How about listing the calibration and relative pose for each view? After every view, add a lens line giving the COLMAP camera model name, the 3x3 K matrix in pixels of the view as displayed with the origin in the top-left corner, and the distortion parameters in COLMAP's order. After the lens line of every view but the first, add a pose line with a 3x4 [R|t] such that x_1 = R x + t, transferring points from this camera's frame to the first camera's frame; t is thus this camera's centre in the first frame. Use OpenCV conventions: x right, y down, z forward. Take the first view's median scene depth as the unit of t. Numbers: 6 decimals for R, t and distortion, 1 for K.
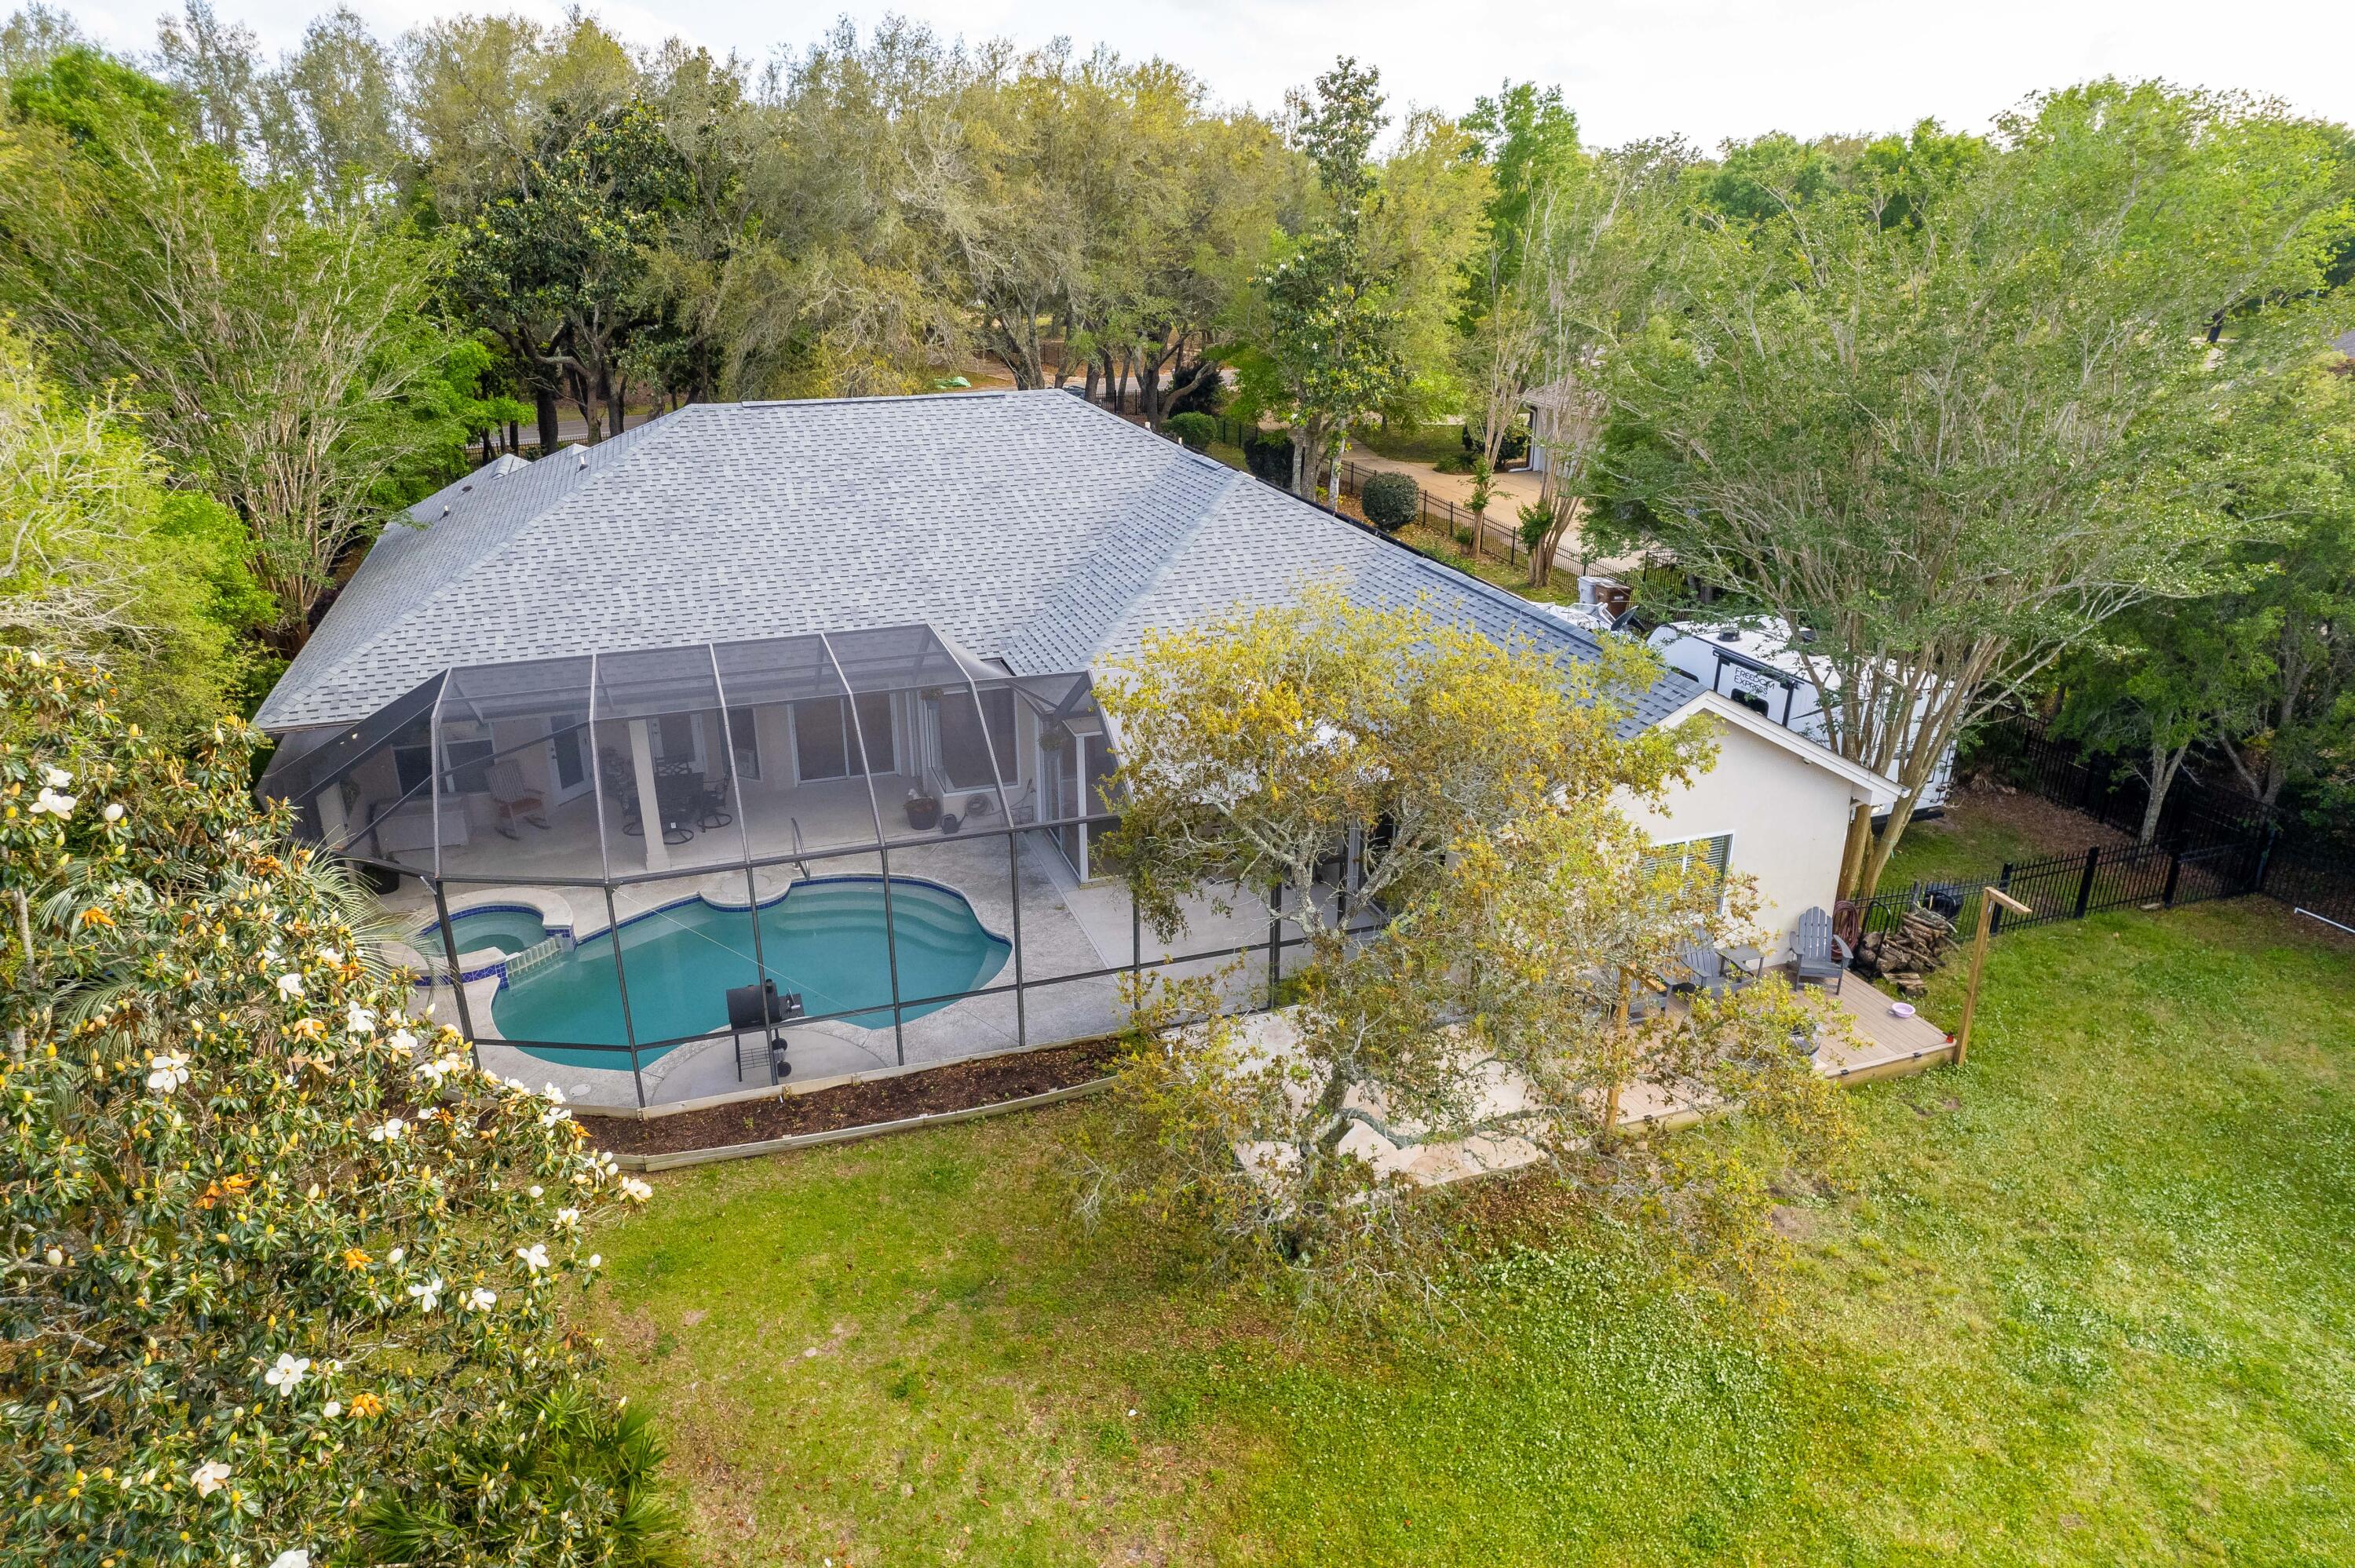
lens RADIAL K [[1516.3, 0, 1182.8], [0, 1516.3, 809.5], [0, 0, 1]] dist [-0.084187, 0.067751]
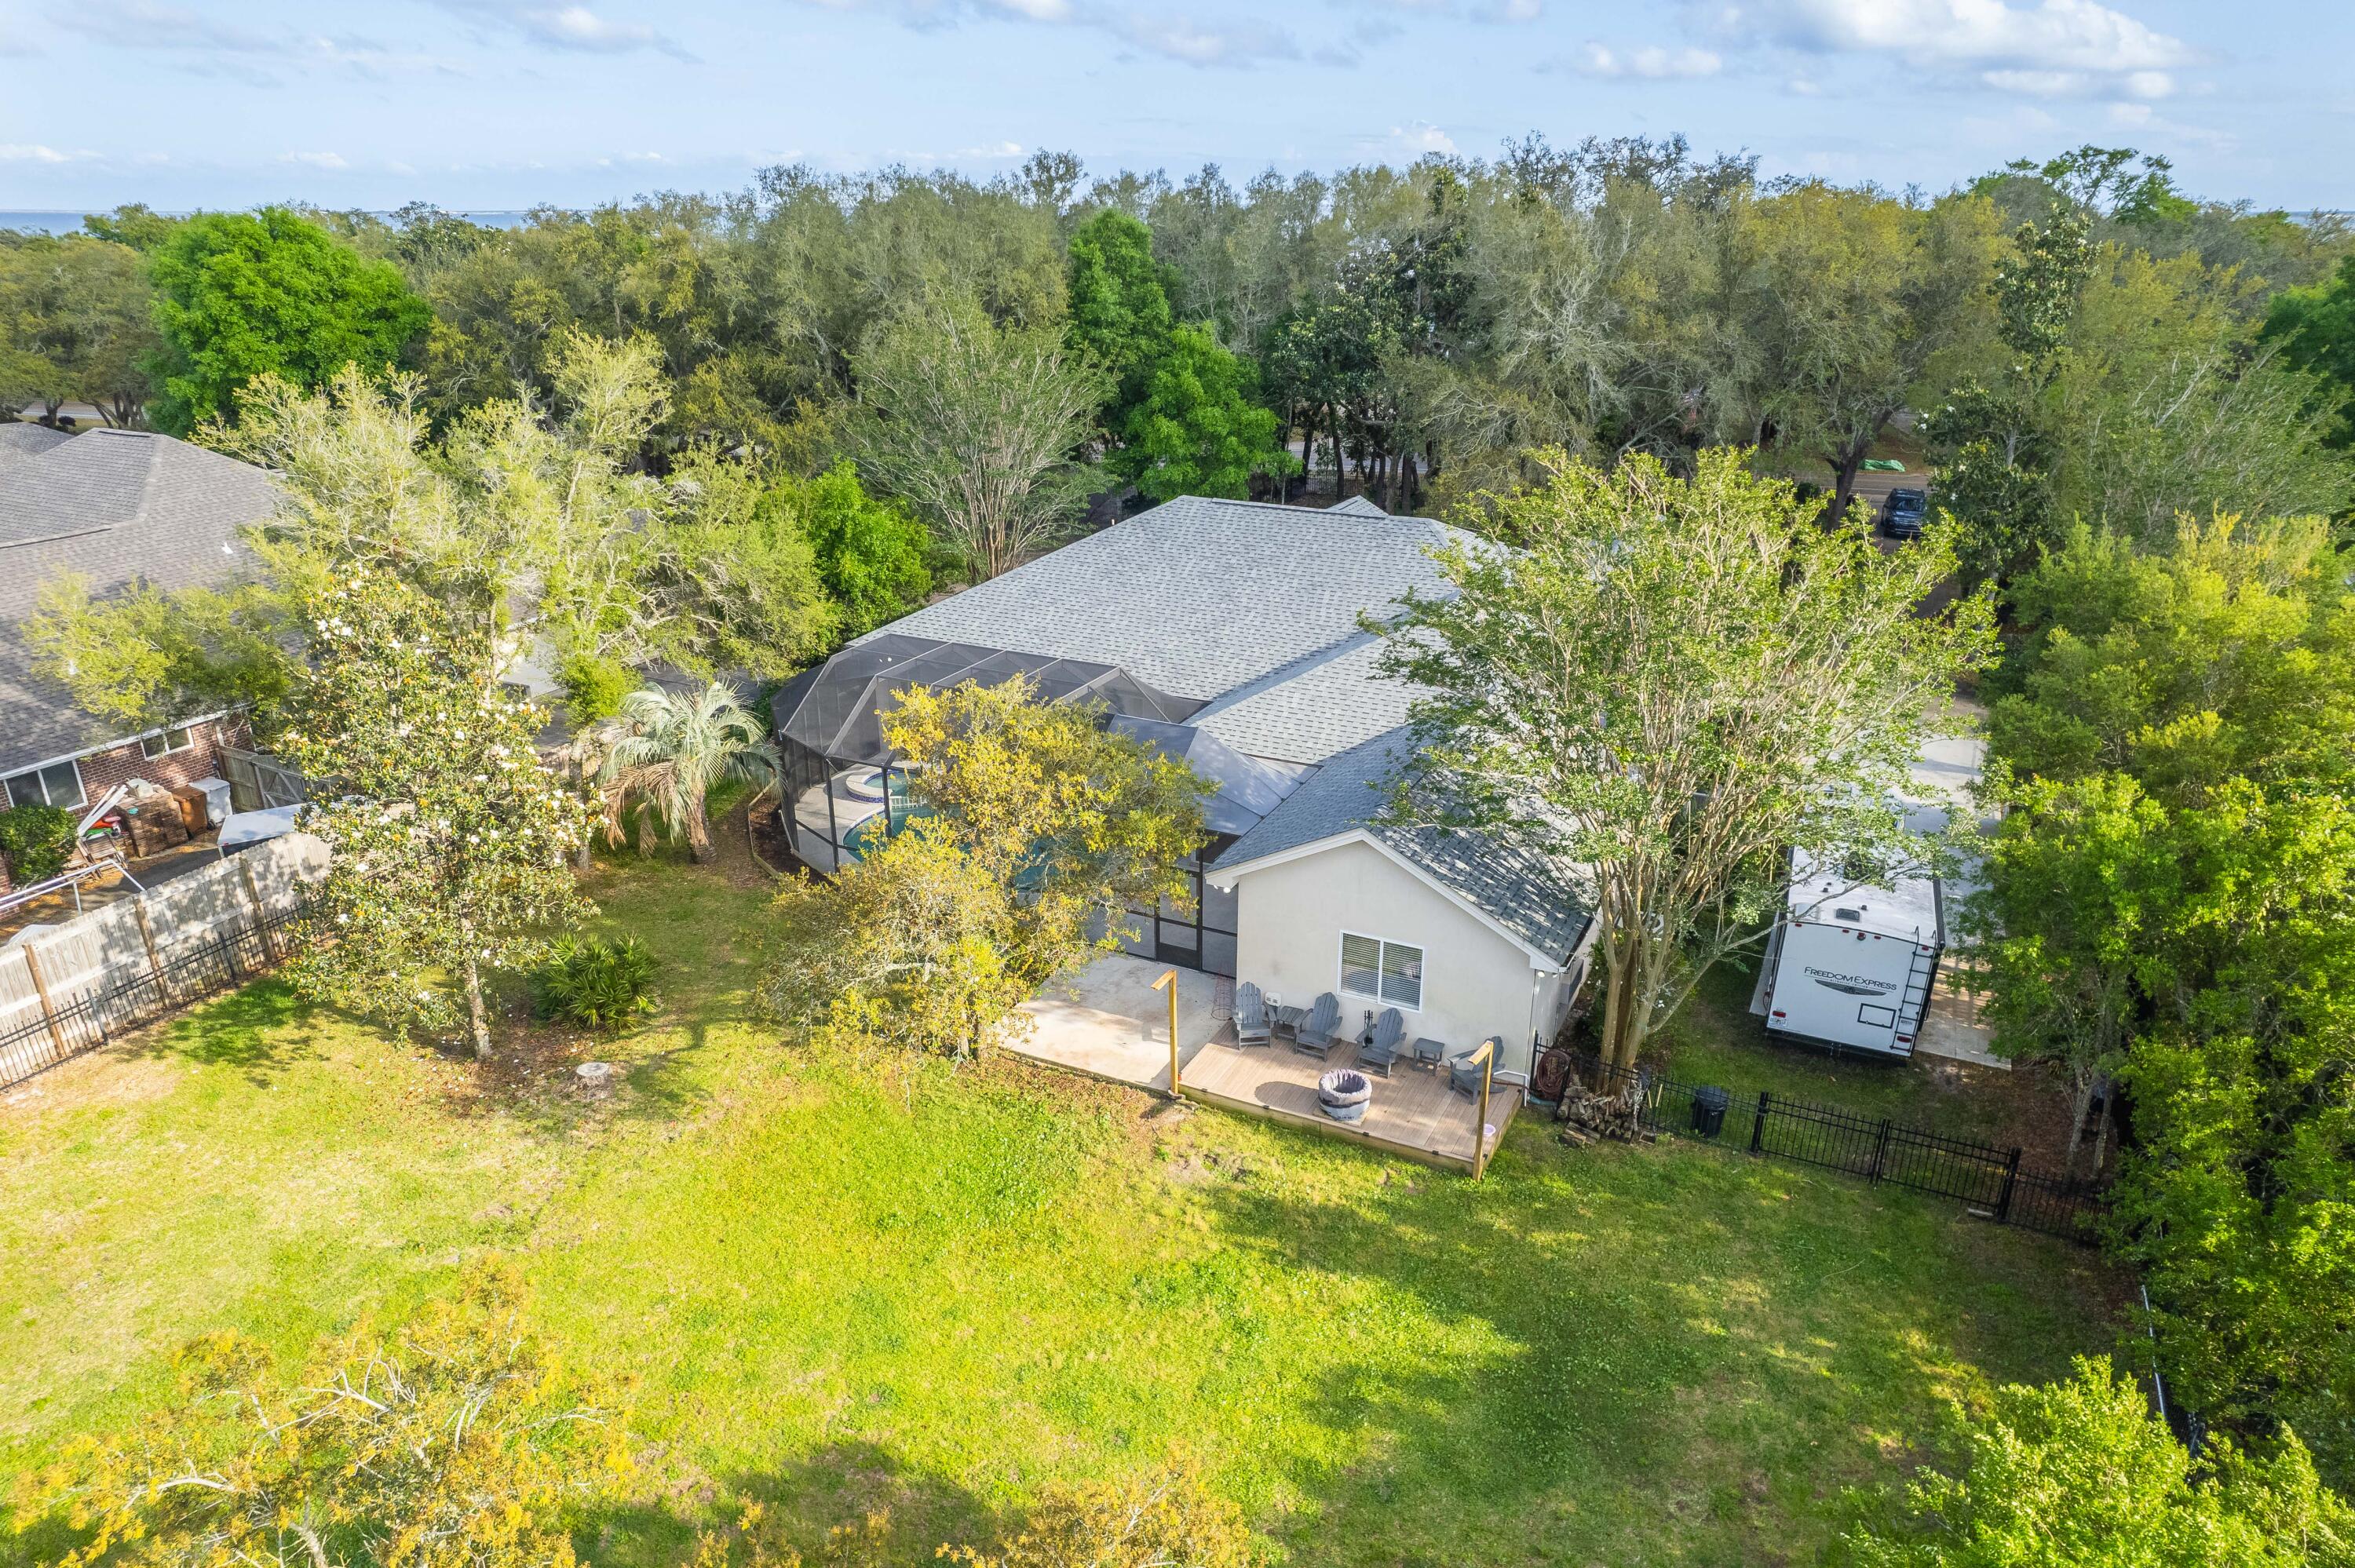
lens RADIAL K [[1516.3, 0, 1182.8], [0, 1516.3, 809.5], [0, 0, 1]] dist [-0.084187, 0.067751]
pose [[0.695330, 0.267462, -0.667068, 0.980418], [-0.270026, 0.957392, 0.102402, -0.162613], [0.666035, 0.108922, 0.737925, -0.095269]]
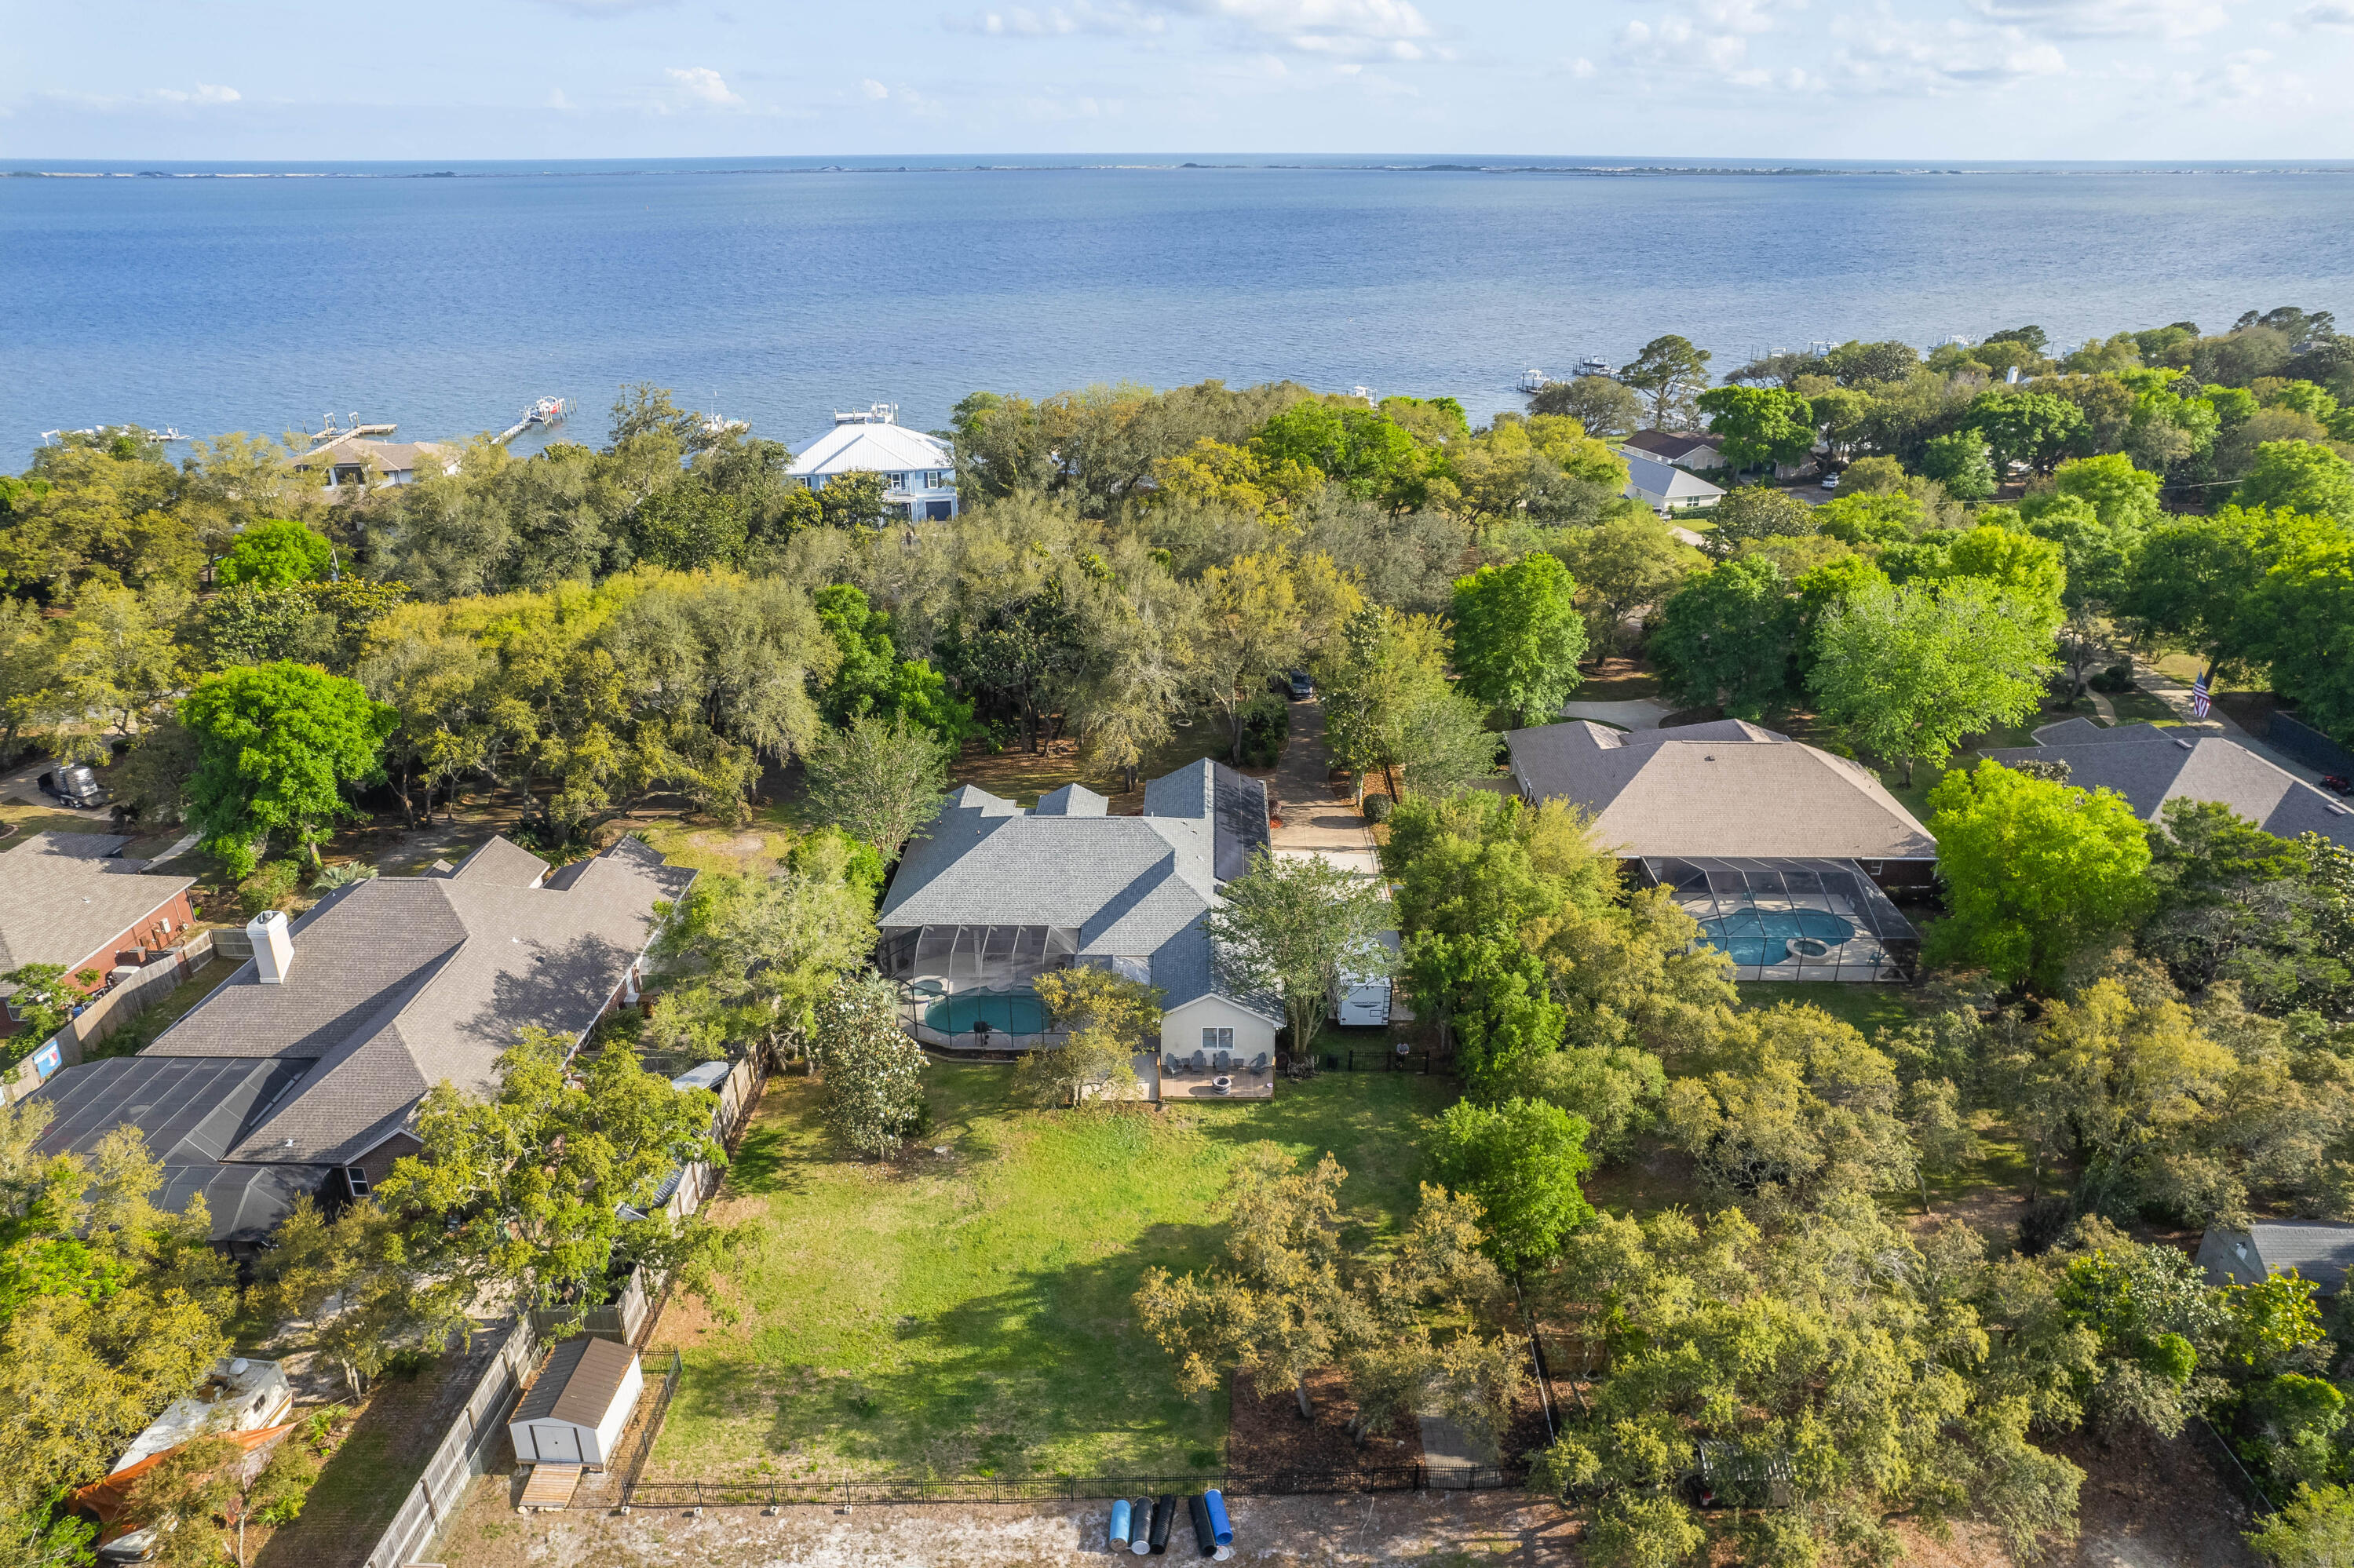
lens RADIAL K [[1515.7, 0, 1182.3], [0, 1515.7, 809.5], [0, 0, 1]] dist [-0.084187, 0.067751]
pose [[0.938014, 0.137627, -0.318103, 1.244115], [-0.127958, 0.990457, 0.051201, -0.628812], [0.322114, -0.007324, 0.946673, -2.309659]]
